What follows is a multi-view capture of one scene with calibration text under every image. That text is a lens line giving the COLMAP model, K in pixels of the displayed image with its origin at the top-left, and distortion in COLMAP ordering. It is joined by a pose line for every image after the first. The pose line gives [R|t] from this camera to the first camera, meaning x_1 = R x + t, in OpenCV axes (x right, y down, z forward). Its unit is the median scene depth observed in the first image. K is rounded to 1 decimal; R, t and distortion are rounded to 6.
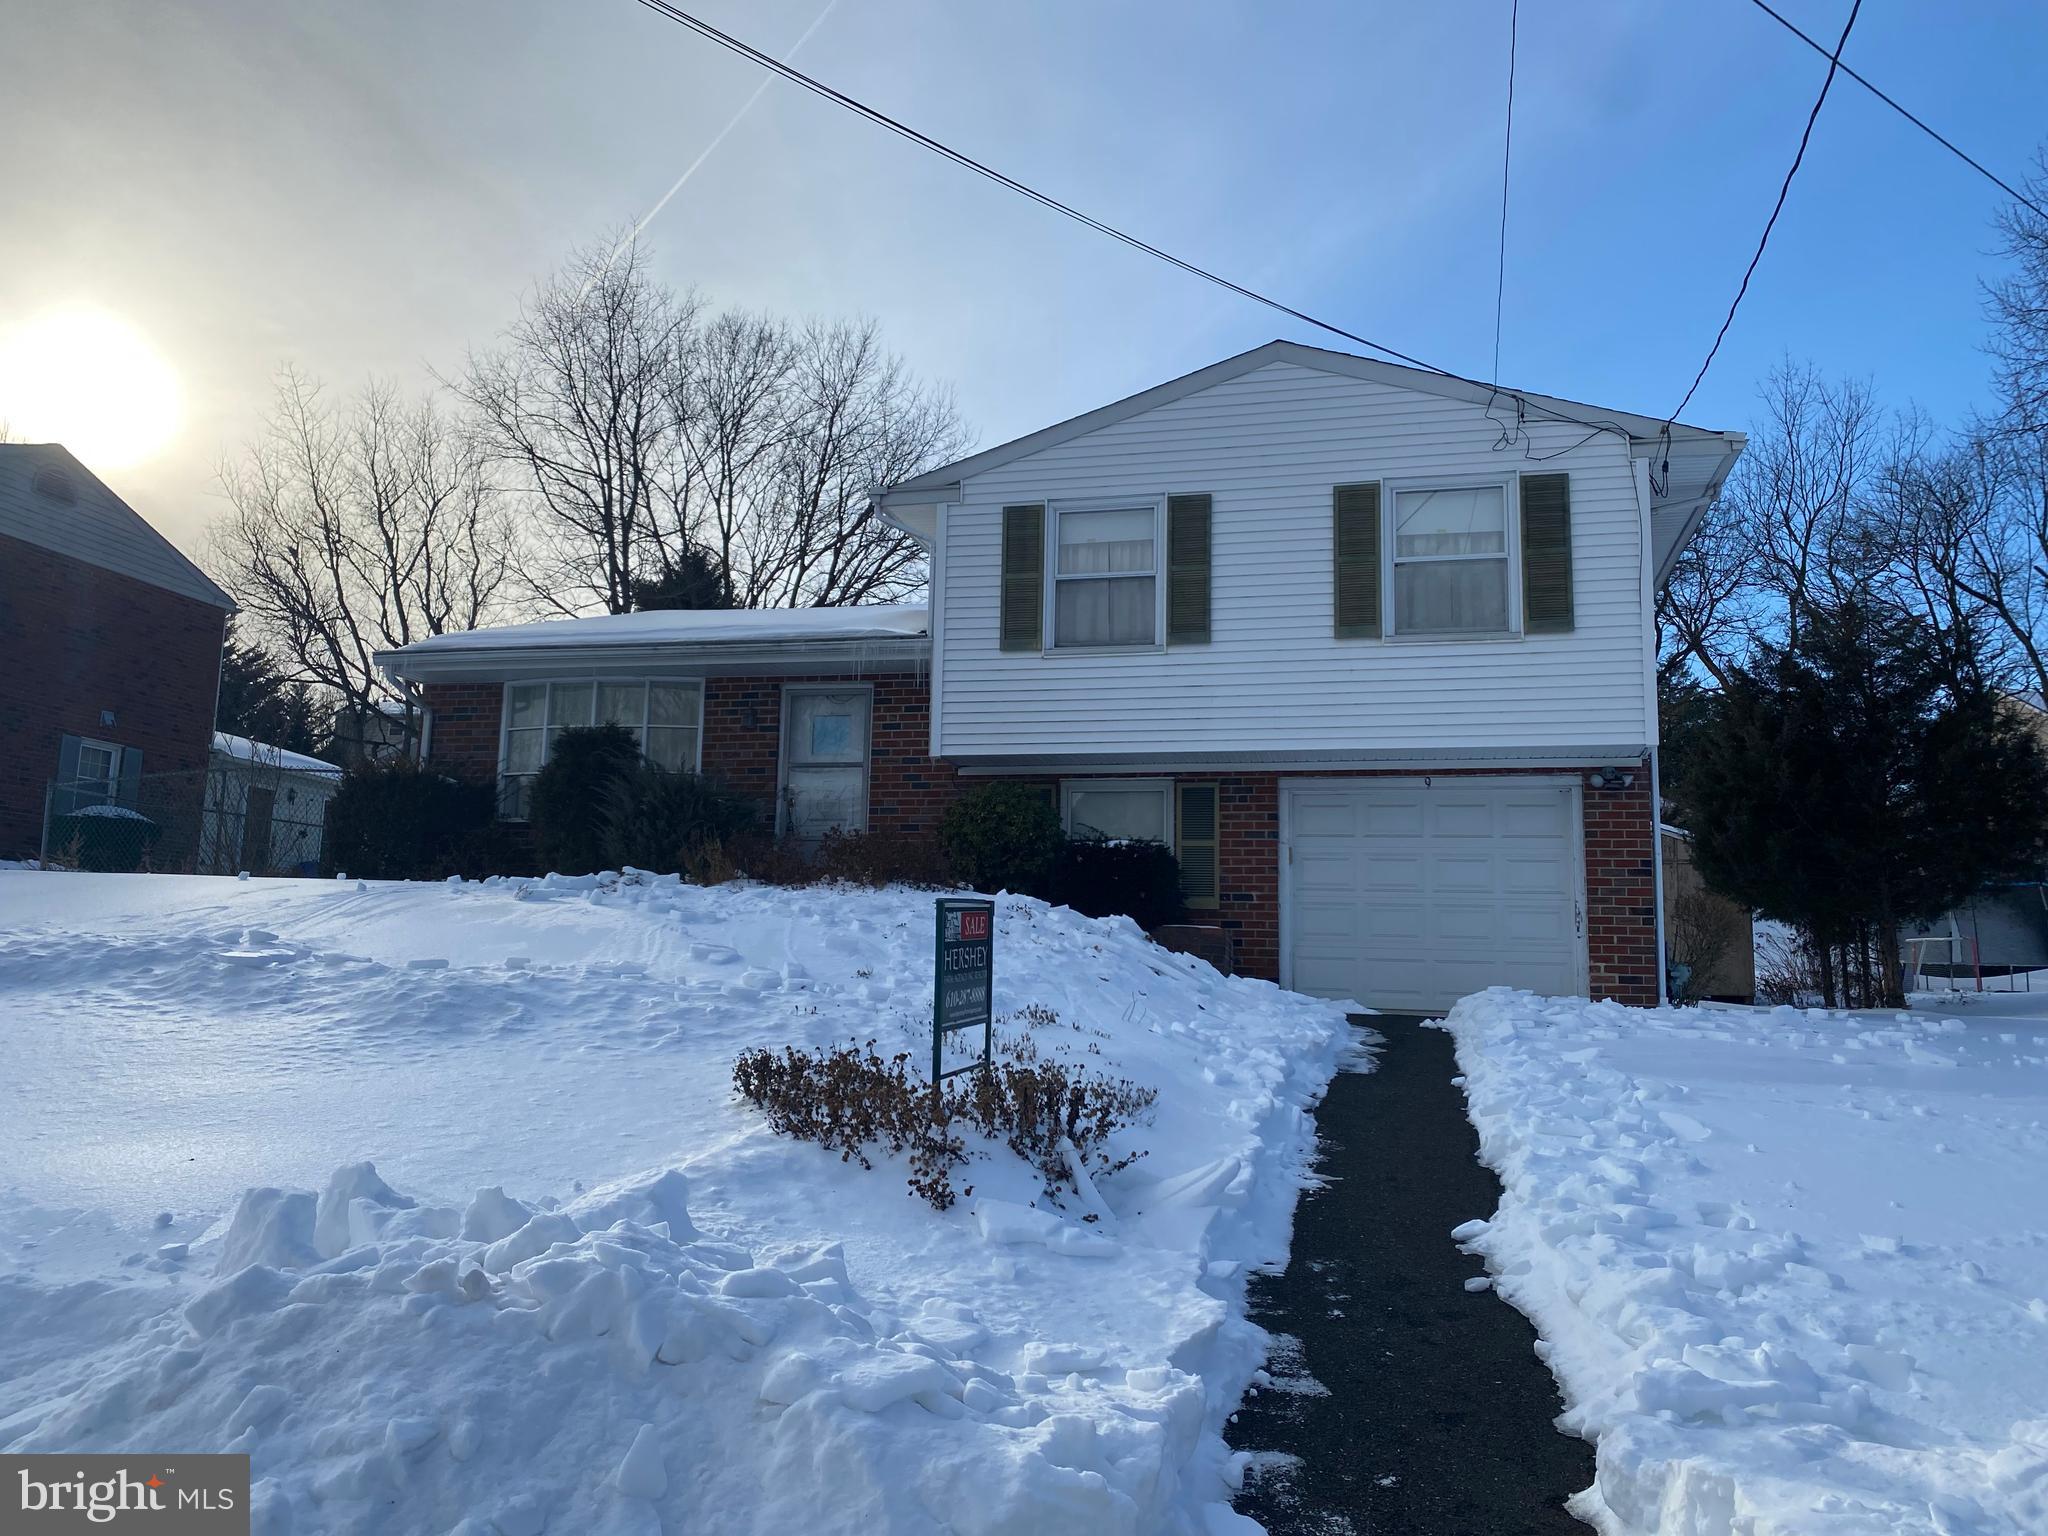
lens RADIAL K [[1536.2, 0, 1024.0], [0, 1536.2, 768.0], [0, 0, 1]] dist [0.039843, -0.050252]
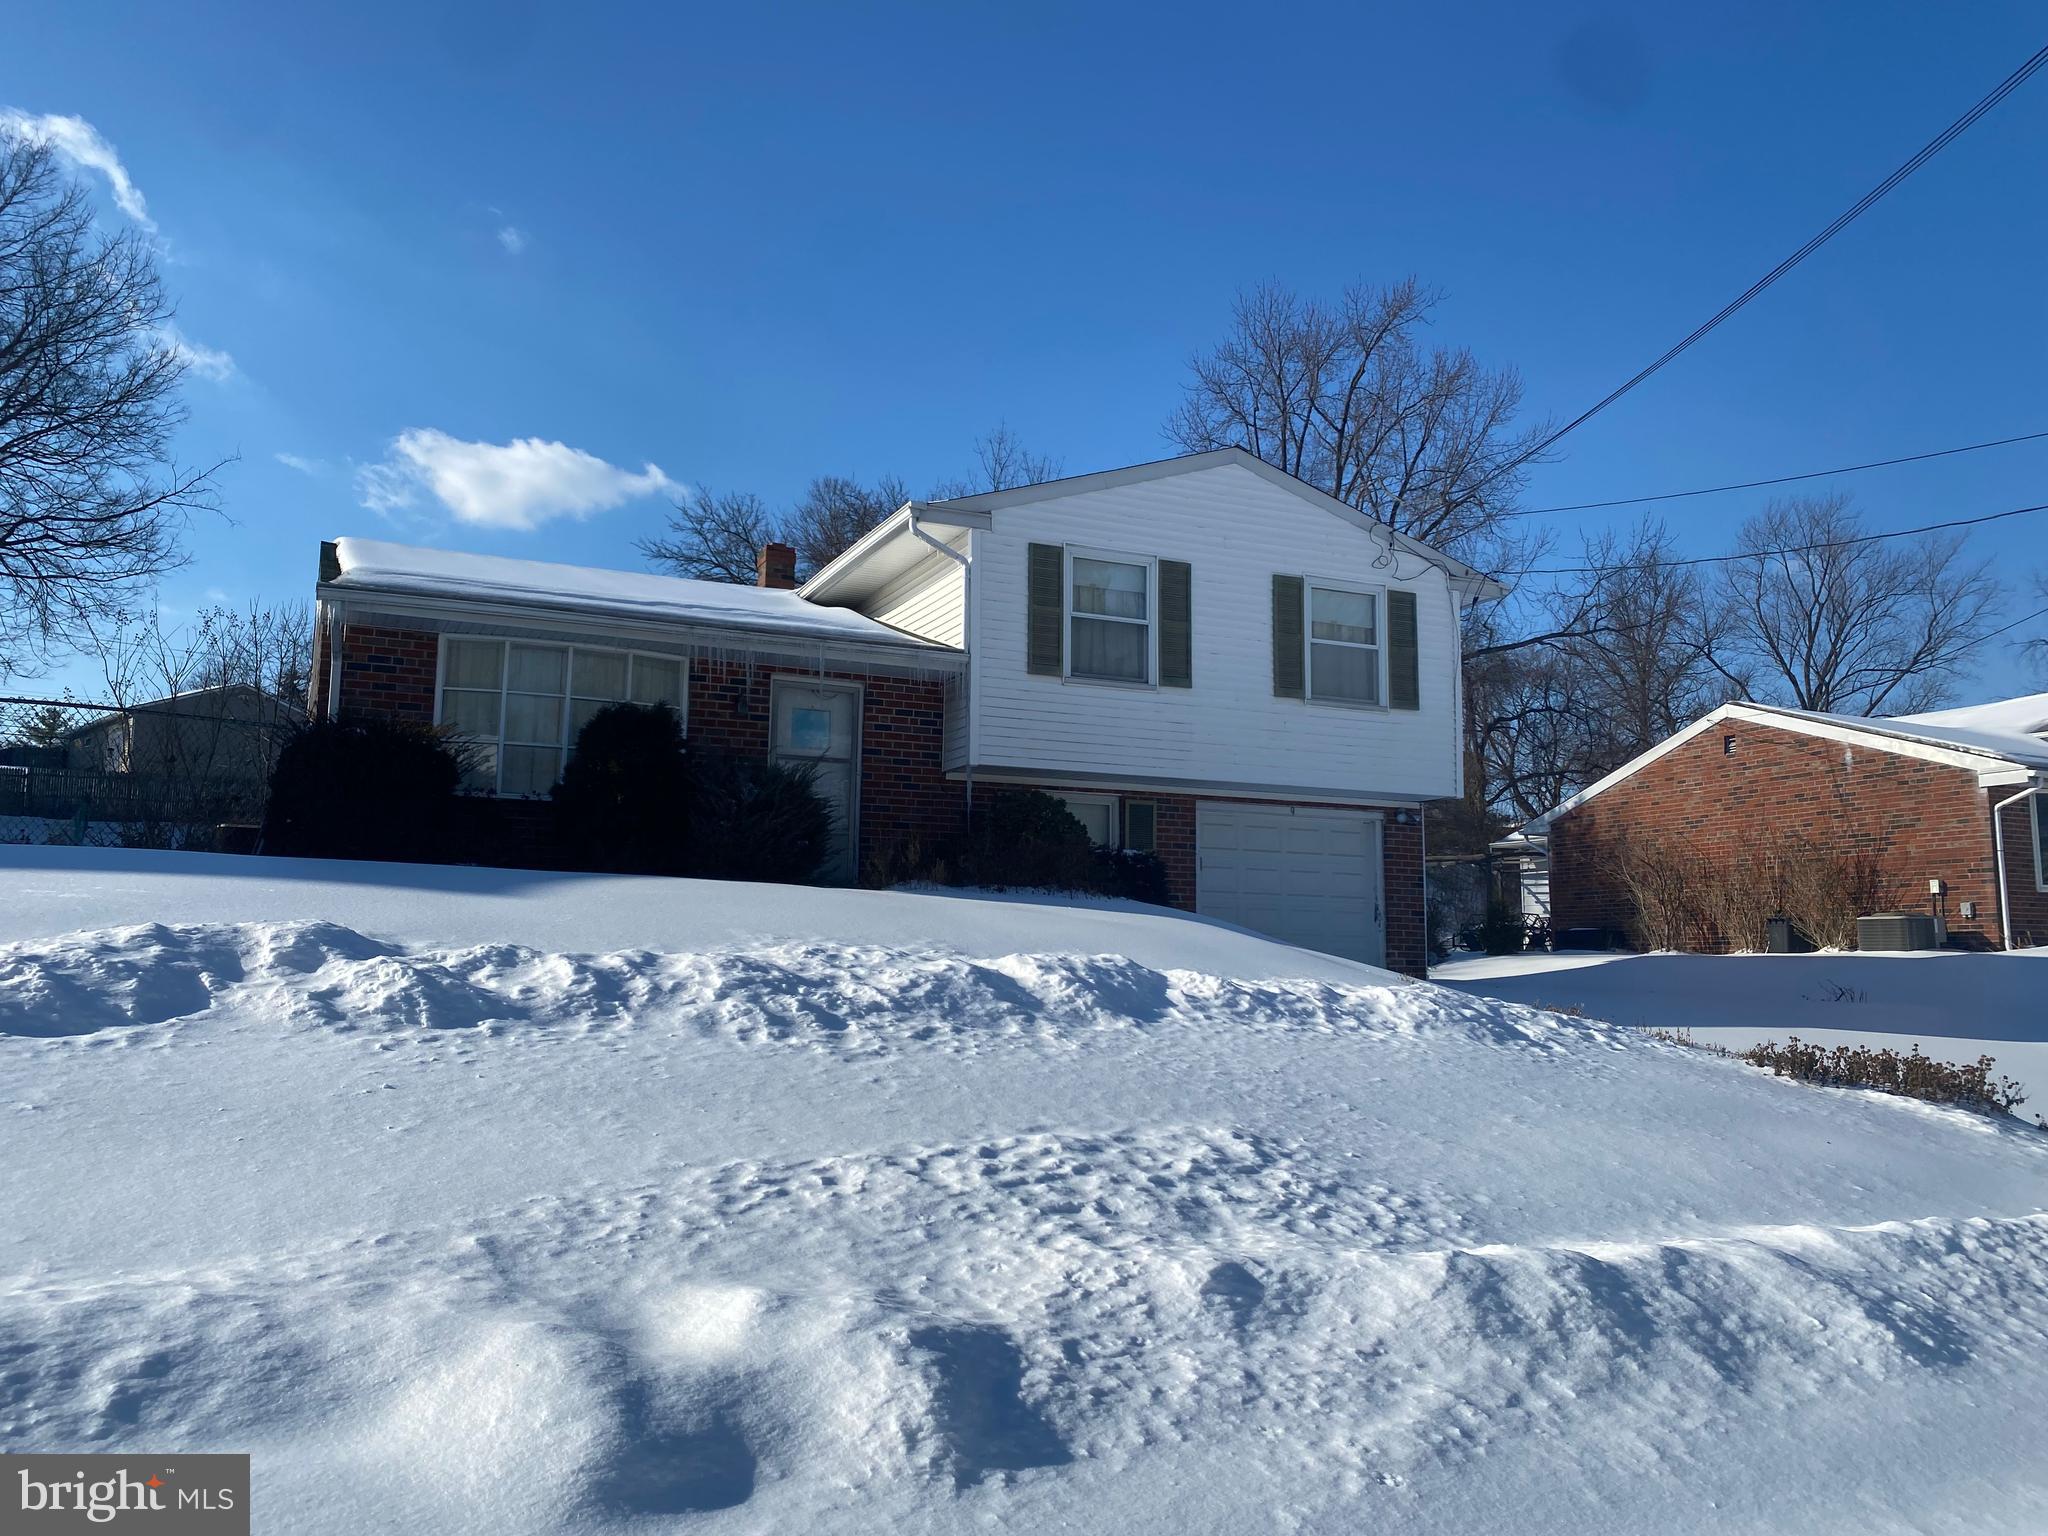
lens RADIAL K [[1536.2, 0, 1024.0], [0, 1536.2, 768.0], [0, 0, 1]] dist [0.039843, -0.050252]
pose [[0.781171, 0.066343, 0.620783, -0.702146], [-0.078296, 0.996898, -0.008013, 0.001296], [-0.619388, -0.042345, 0.783942, 0.128974]]
